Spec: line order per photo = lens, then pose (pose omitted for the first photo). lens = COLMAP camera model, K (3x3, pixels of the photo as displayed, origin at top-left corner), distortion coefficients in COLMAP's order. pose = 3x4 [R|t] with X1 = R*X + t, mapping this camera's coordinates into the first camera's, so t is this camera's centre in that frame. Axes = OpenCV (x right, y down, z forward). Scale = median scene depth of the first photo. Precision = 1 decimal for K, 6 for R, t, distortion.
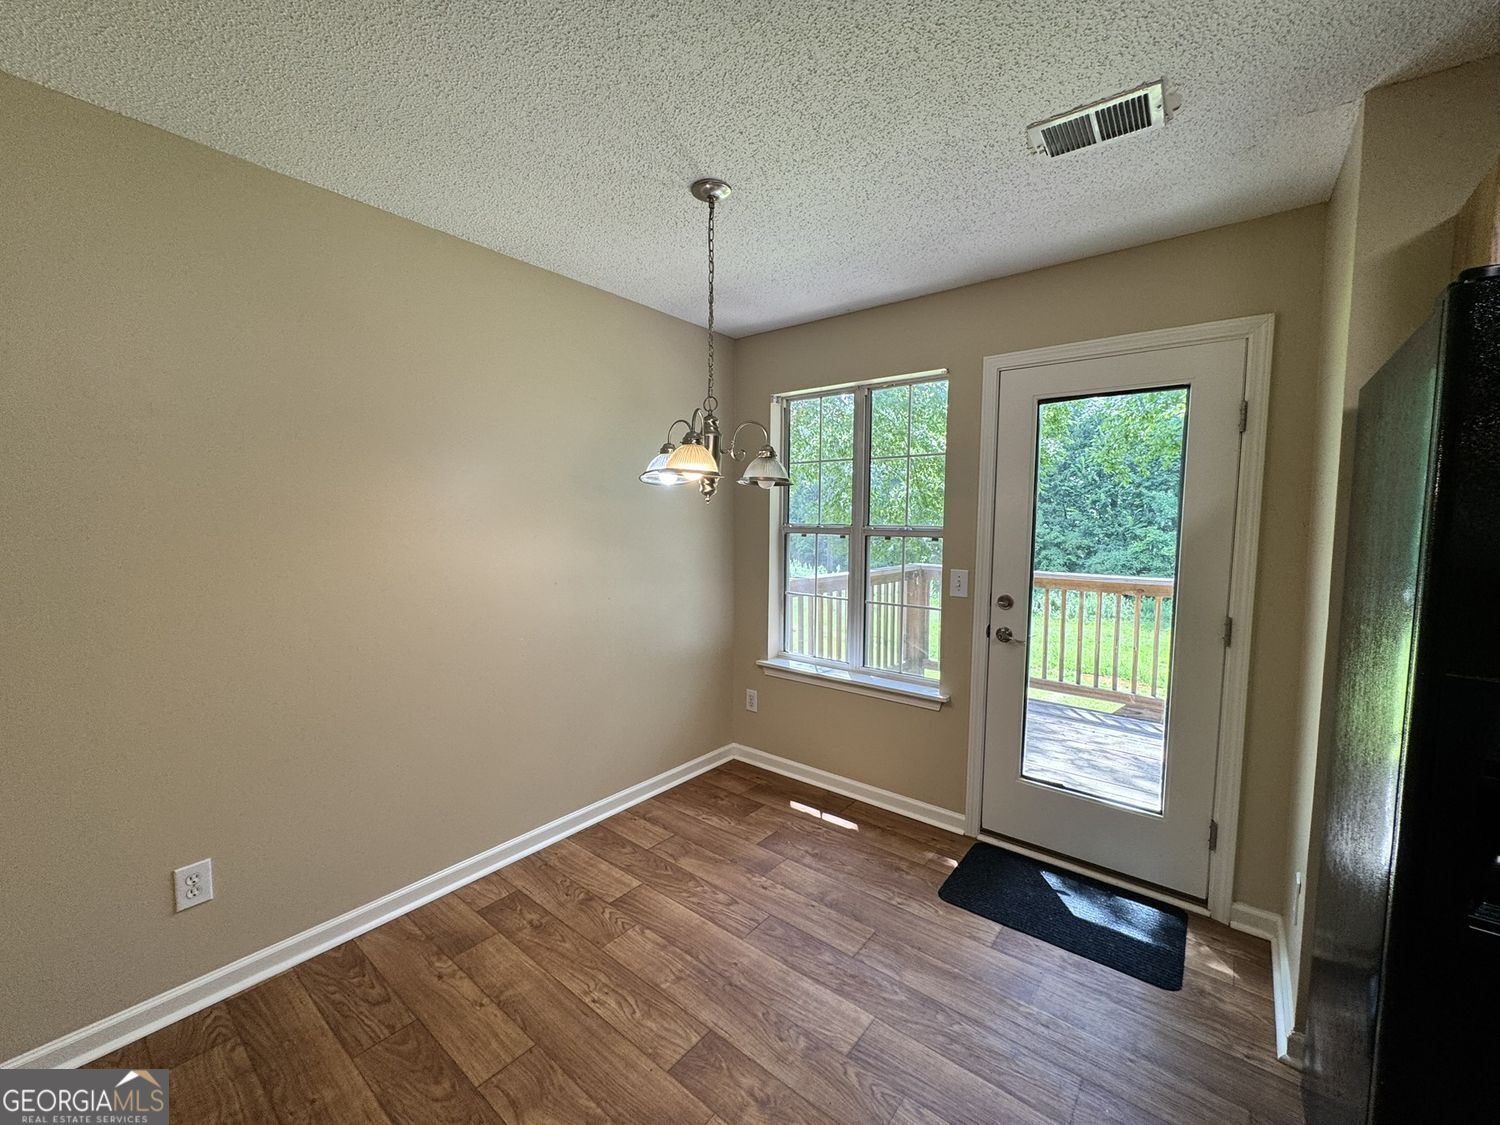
lens RADIAL K [[600.2, 0, 741.7], [0, 600.2, 561.2], [0, 0, 1]] dist [-0.004333, 0.000785]
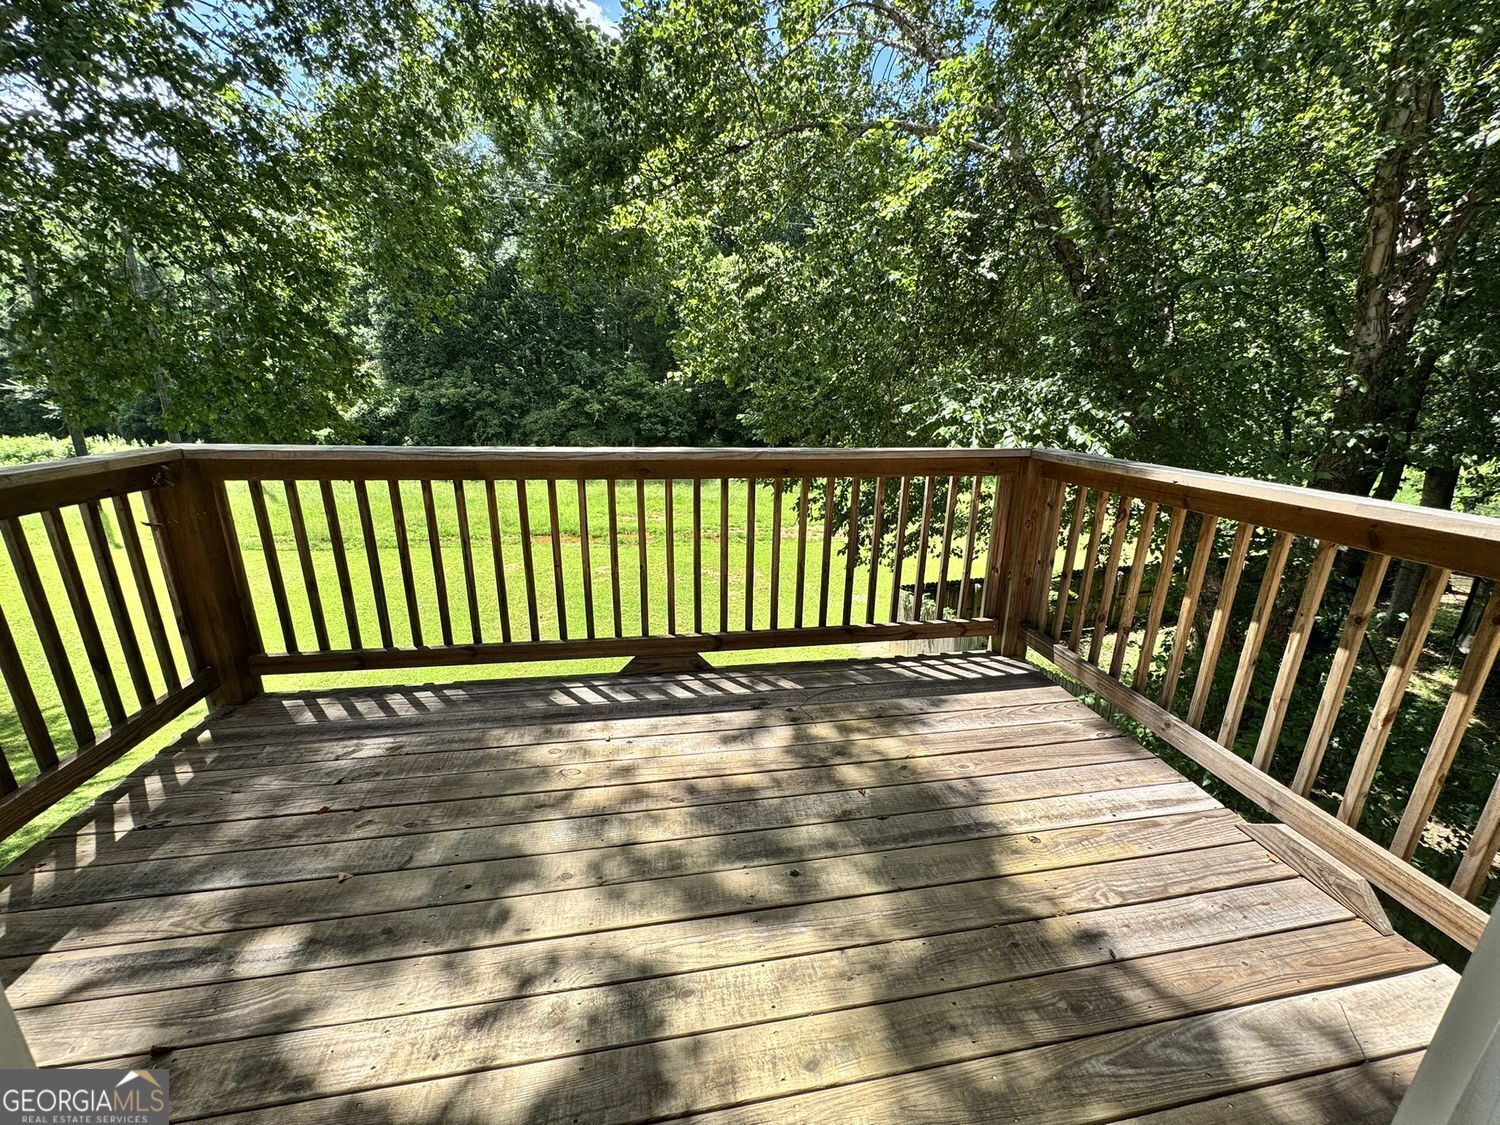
lens RADIAL K [[600.2, 0, 754.9], [0, 600.2, 565.1], [0, 0, 1]] dist [-0.004333, 0.000785]
pose [[0.631499, -0.213532, 0.745395, 0.273252], [0.035606, 0.968304, 0.247223, -0.002092], [-0.774559, -0.129581, 0.619086, 0.531434]]
